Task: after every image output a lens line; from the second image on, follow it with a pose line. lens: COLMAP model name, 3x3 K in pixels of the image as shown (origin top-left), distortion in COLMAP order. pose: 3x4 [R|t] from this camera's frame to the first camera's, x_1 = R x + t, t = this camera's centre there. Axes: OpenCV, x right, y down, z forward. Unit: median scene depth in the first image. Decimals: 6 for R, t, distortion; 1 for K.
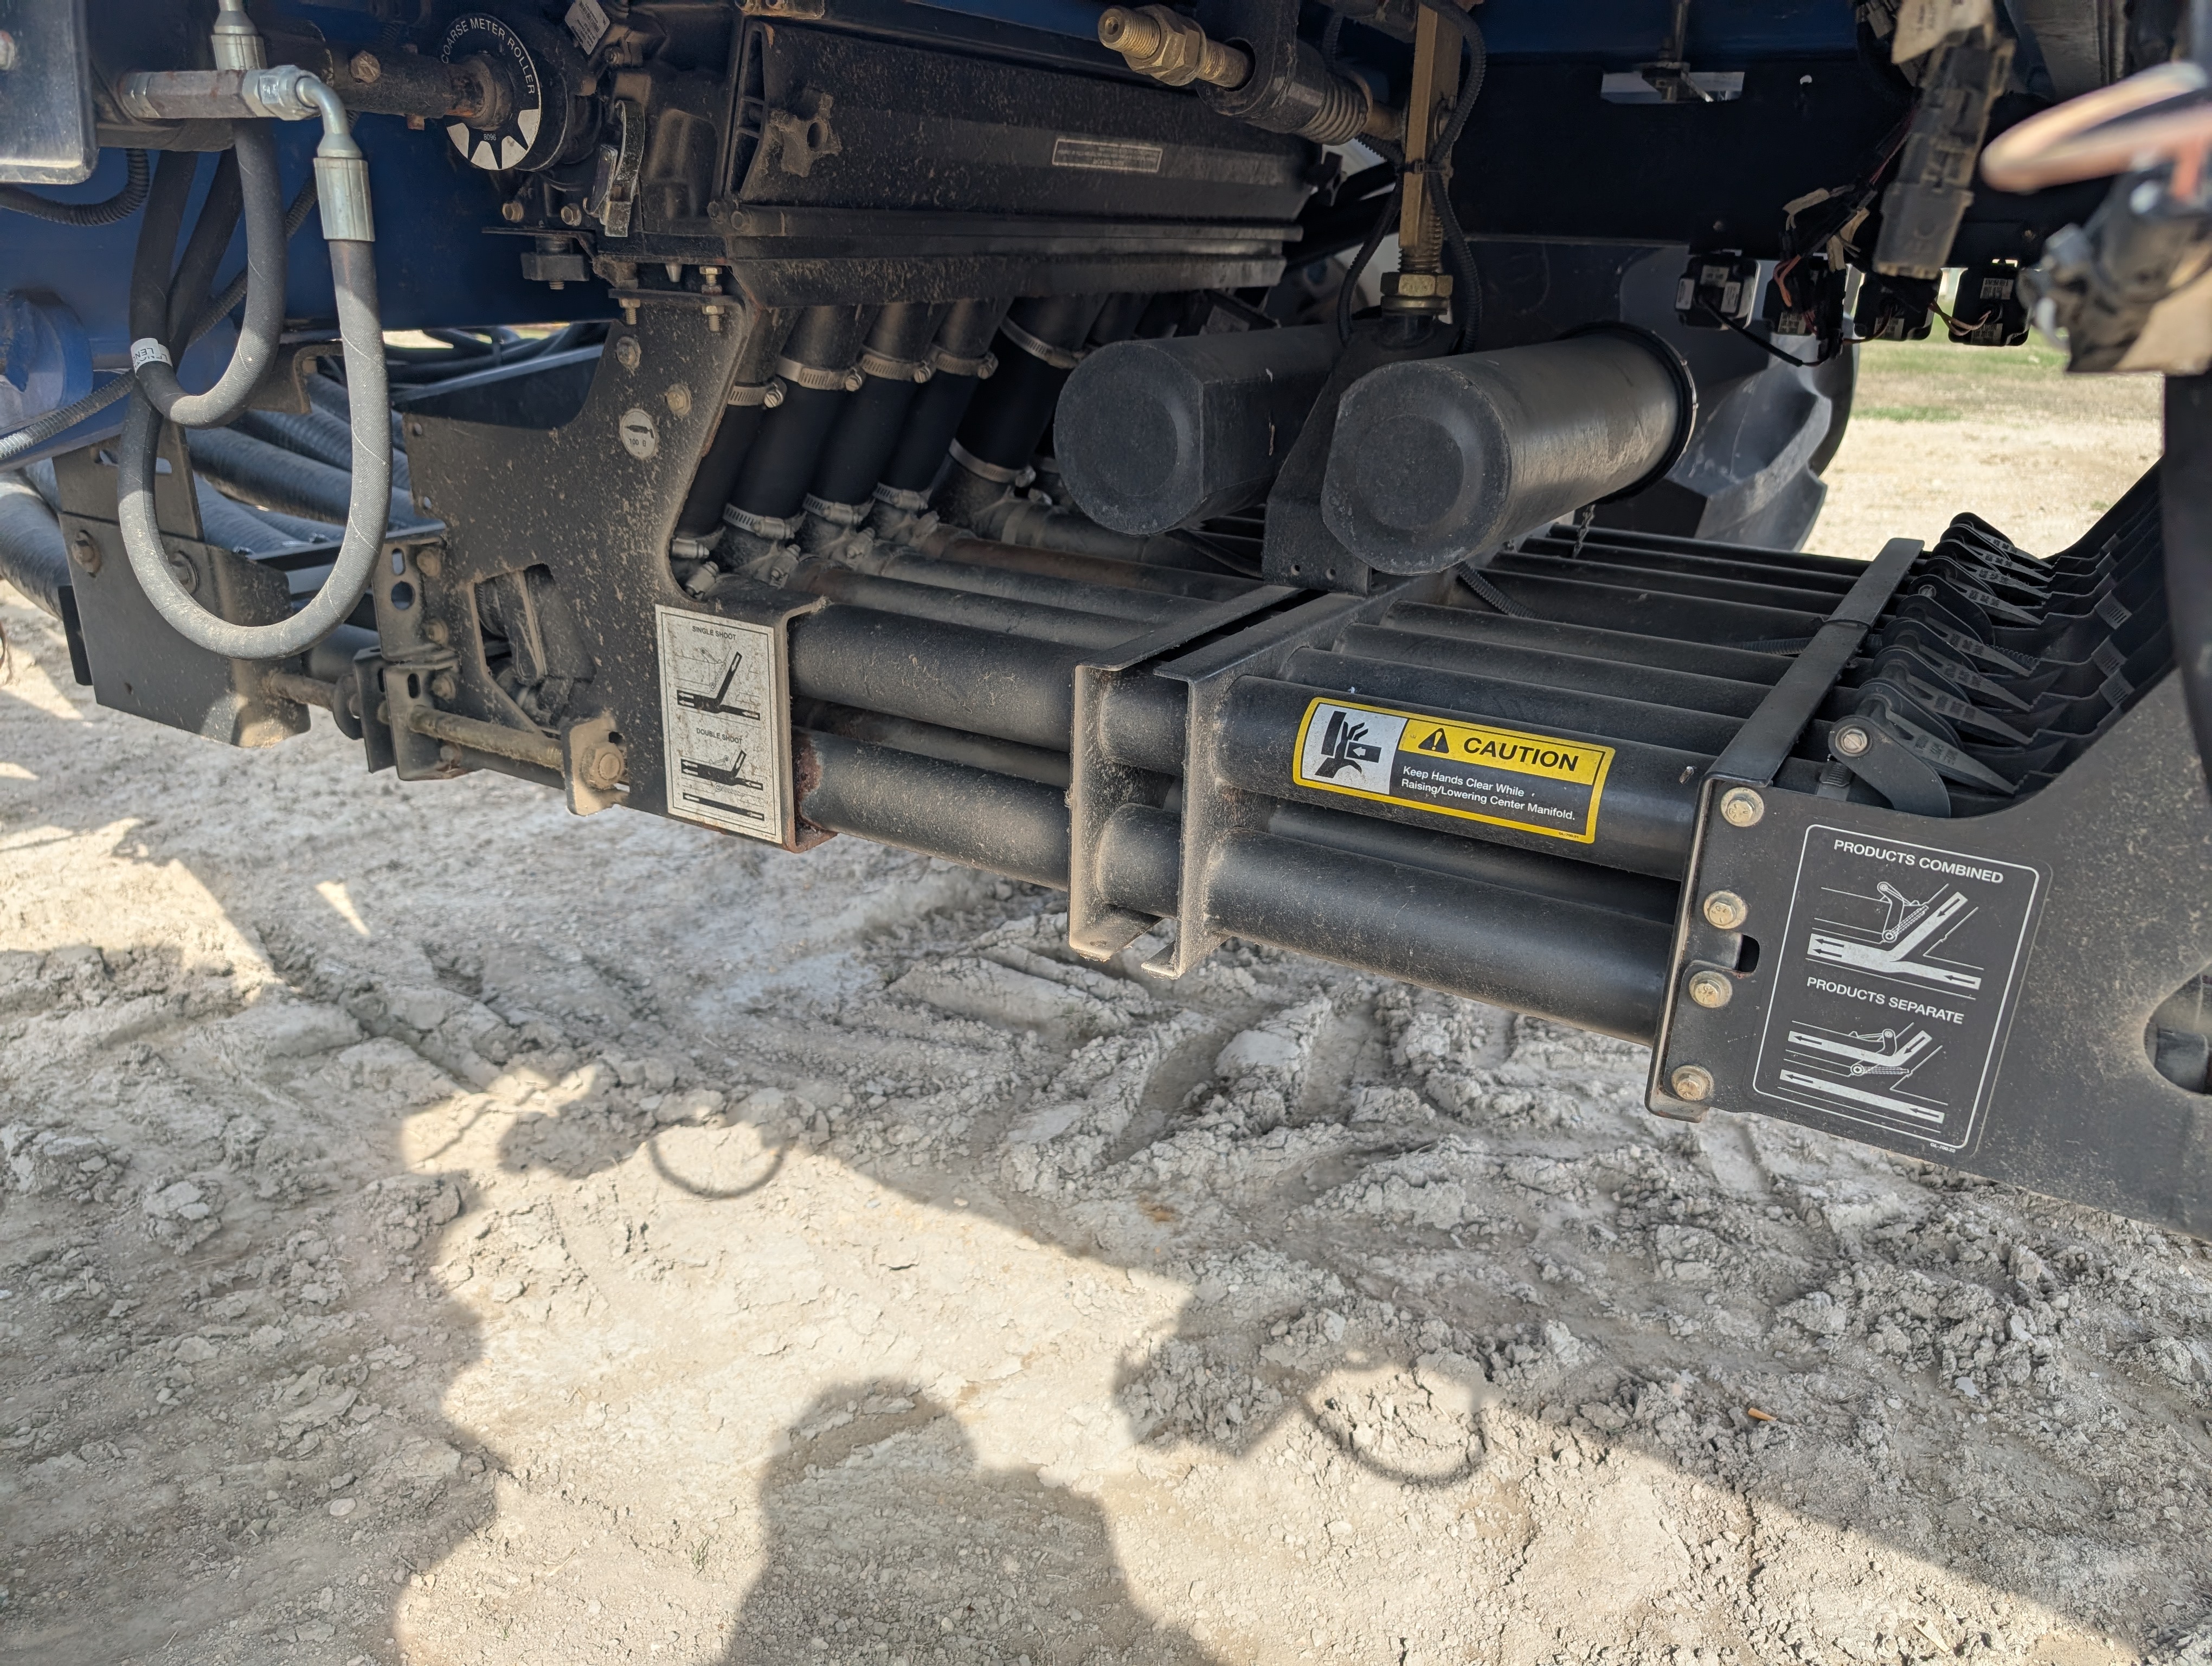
lens RADIAL K [[1606.9, 0, 1136.0], [0, 1606.9, 838.7], [0, 0, 1]] dist [0.021083, -0.021891]
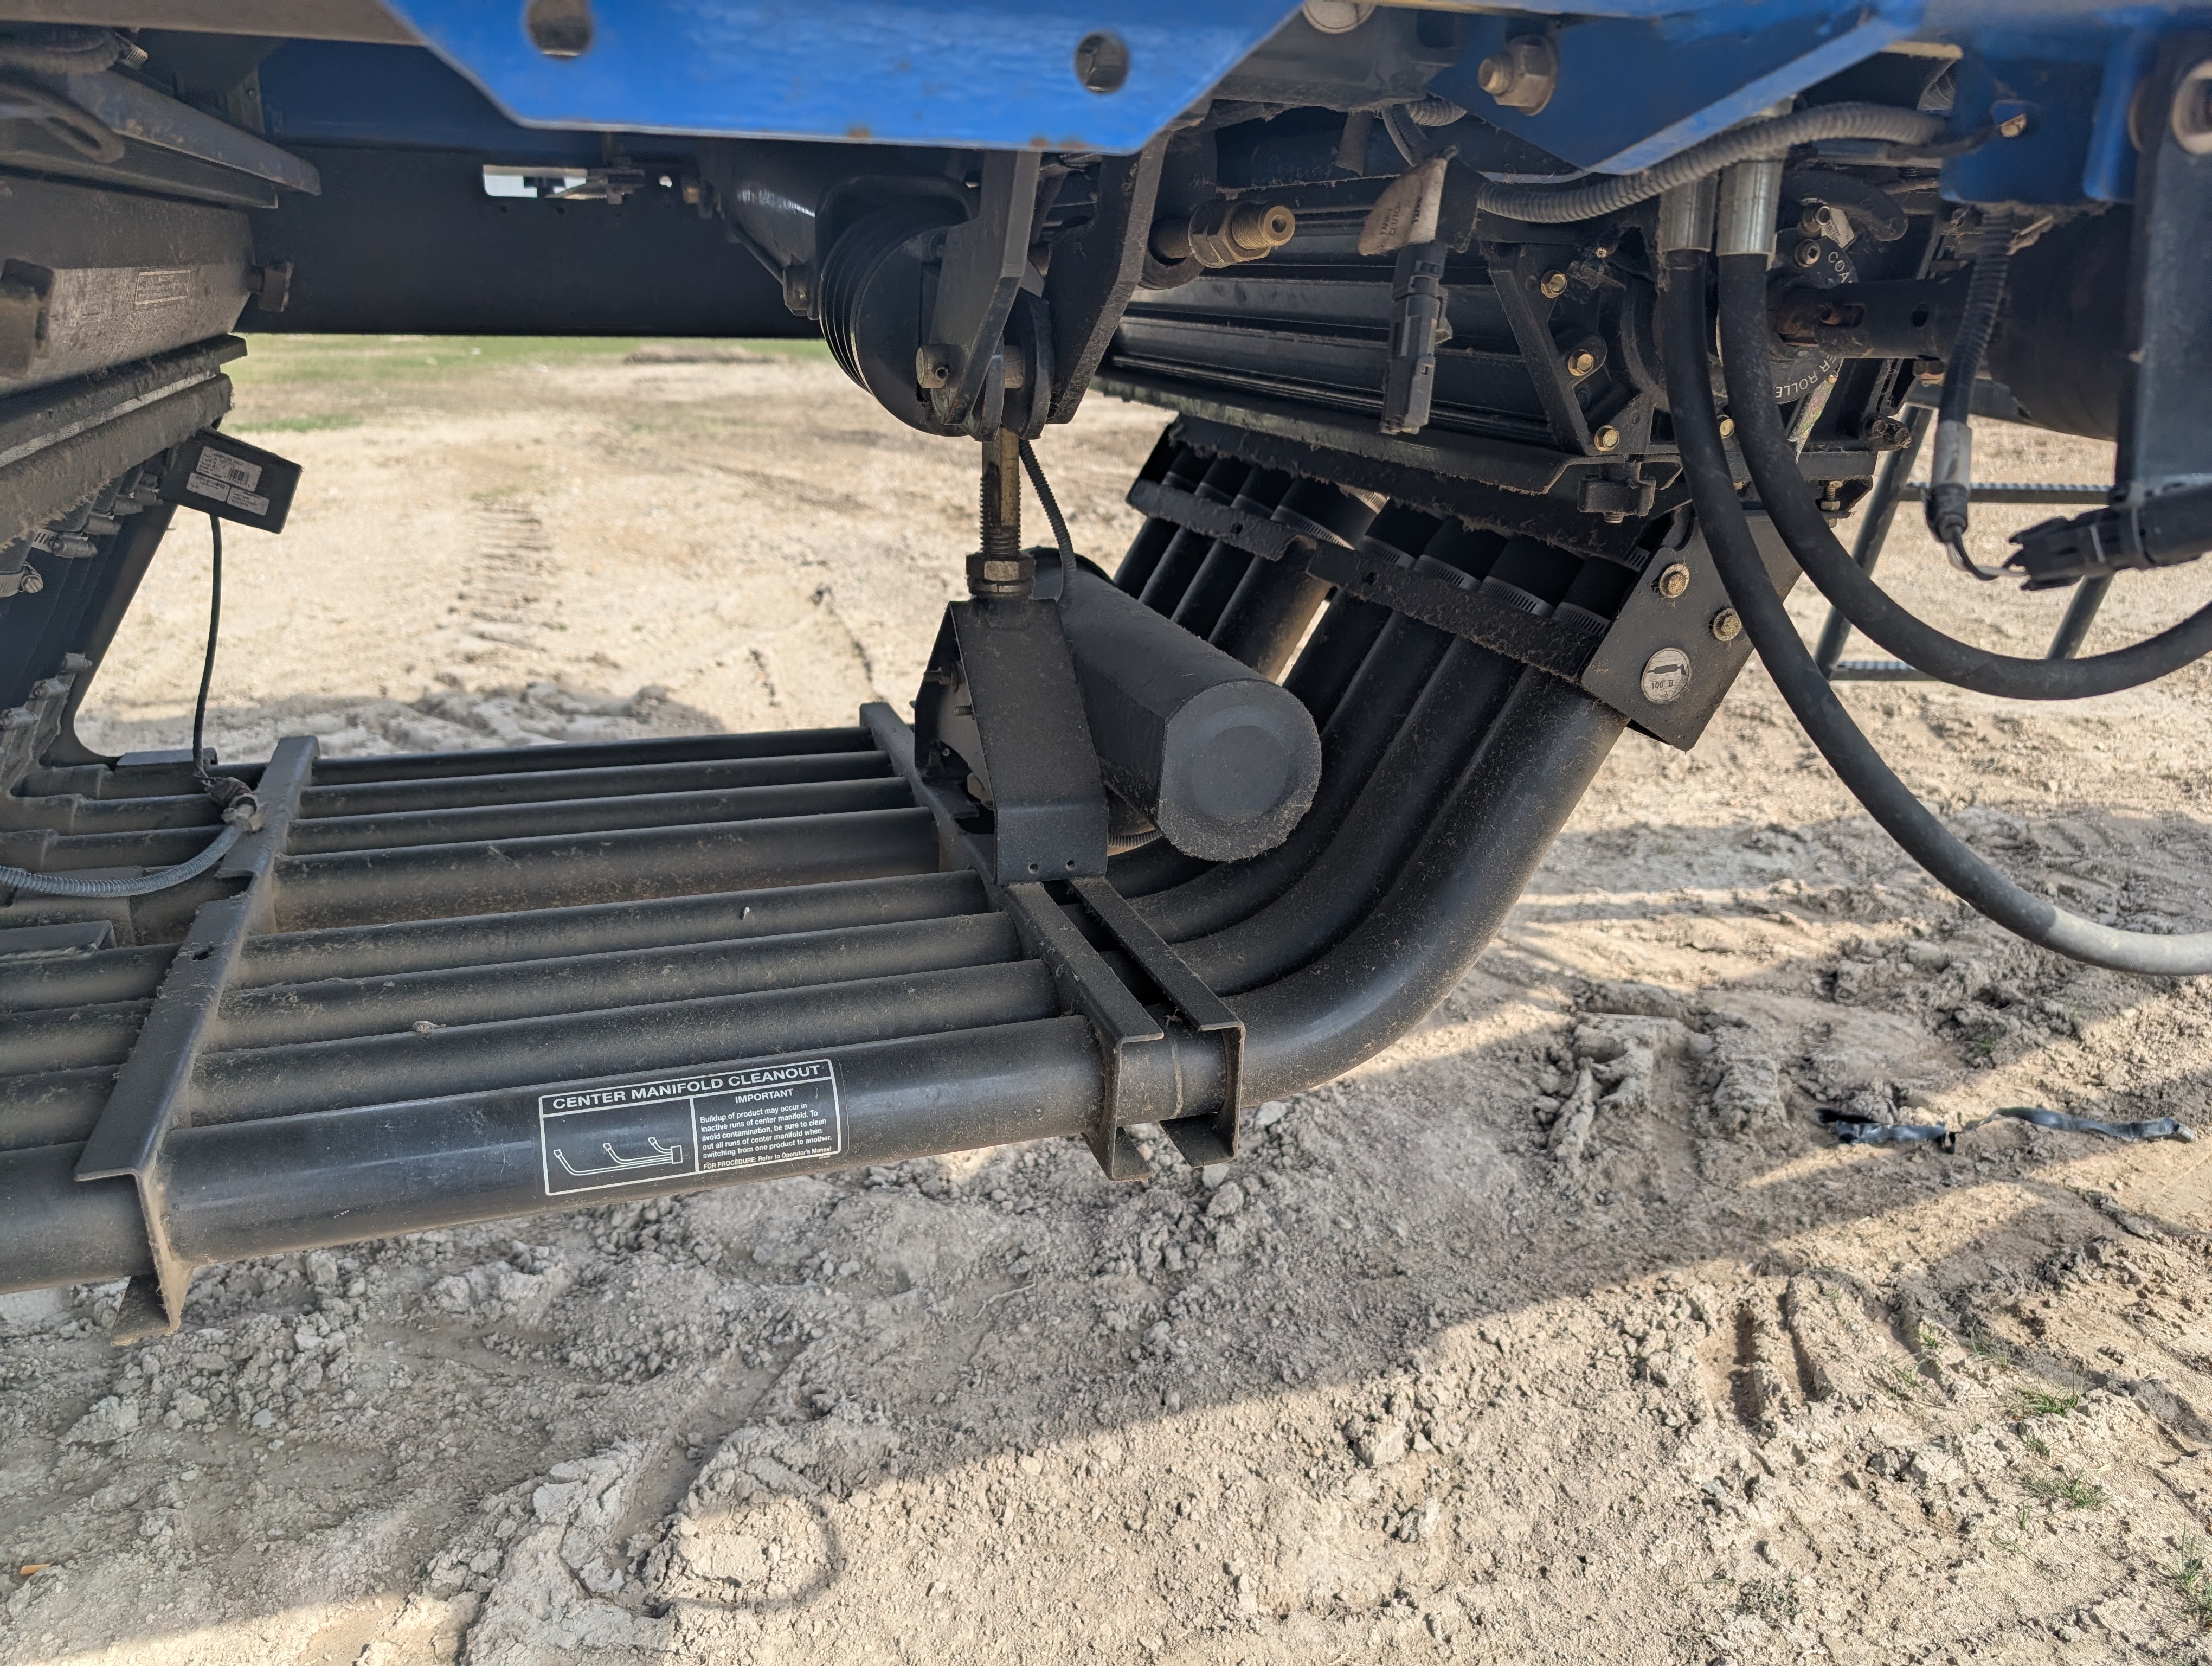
lens RADIAL K [[1600.3, 0, 1079.1], [0, 1600.3, 794.5], [0, 0, 1]] dist [0.004550, 0.000567]
pose [[0.664125, -0.251190, 0.704160, 0.202882], [0.269416, 0.958995, 0.087998, 0.010106], [-0.697391, 0.131270, 0.704567, -0.099270]]
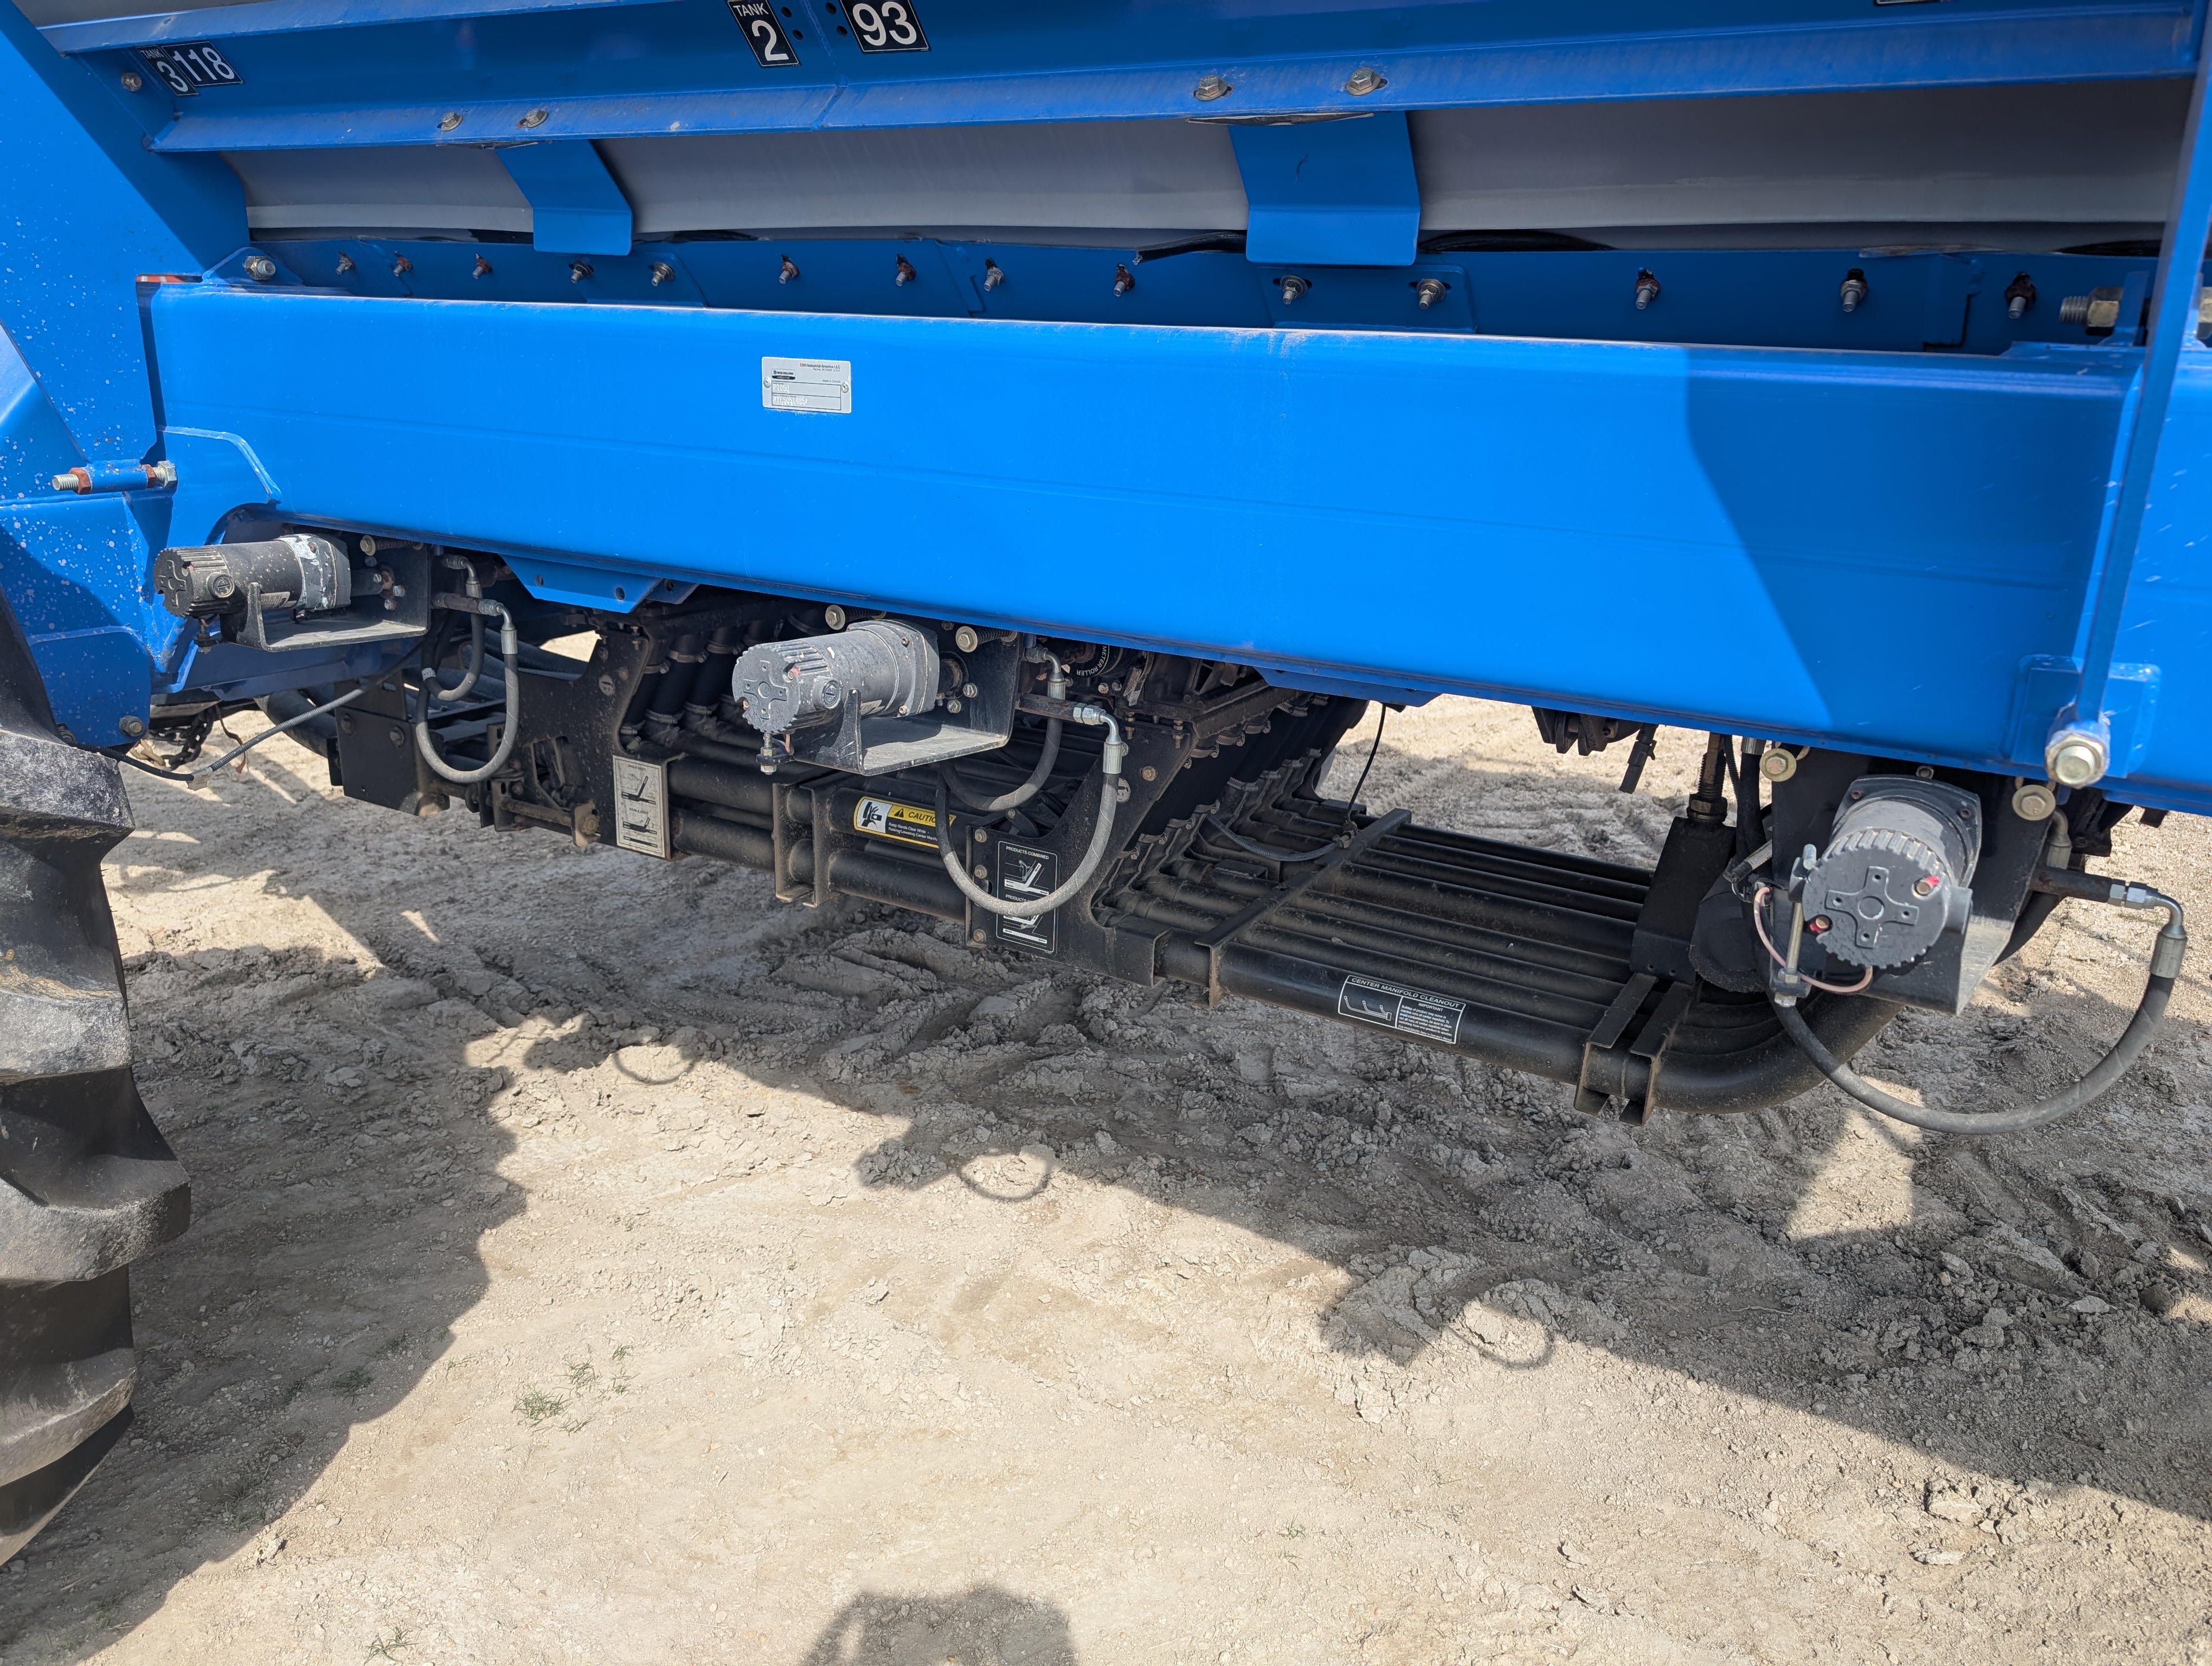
lens RADIAL K [[1585.2, 0, 1111.6], [0, 1585.2, 816.2], [0, 0, 1]] dist [0.023648, -0.020873]
pose [[0.999964, 0.002234, -0.008188, 0.240668], [-0.002759, 0.997904, -0.064653, 0.048804], [0.008026, 0.064673, 0.997874, -0.698098]]
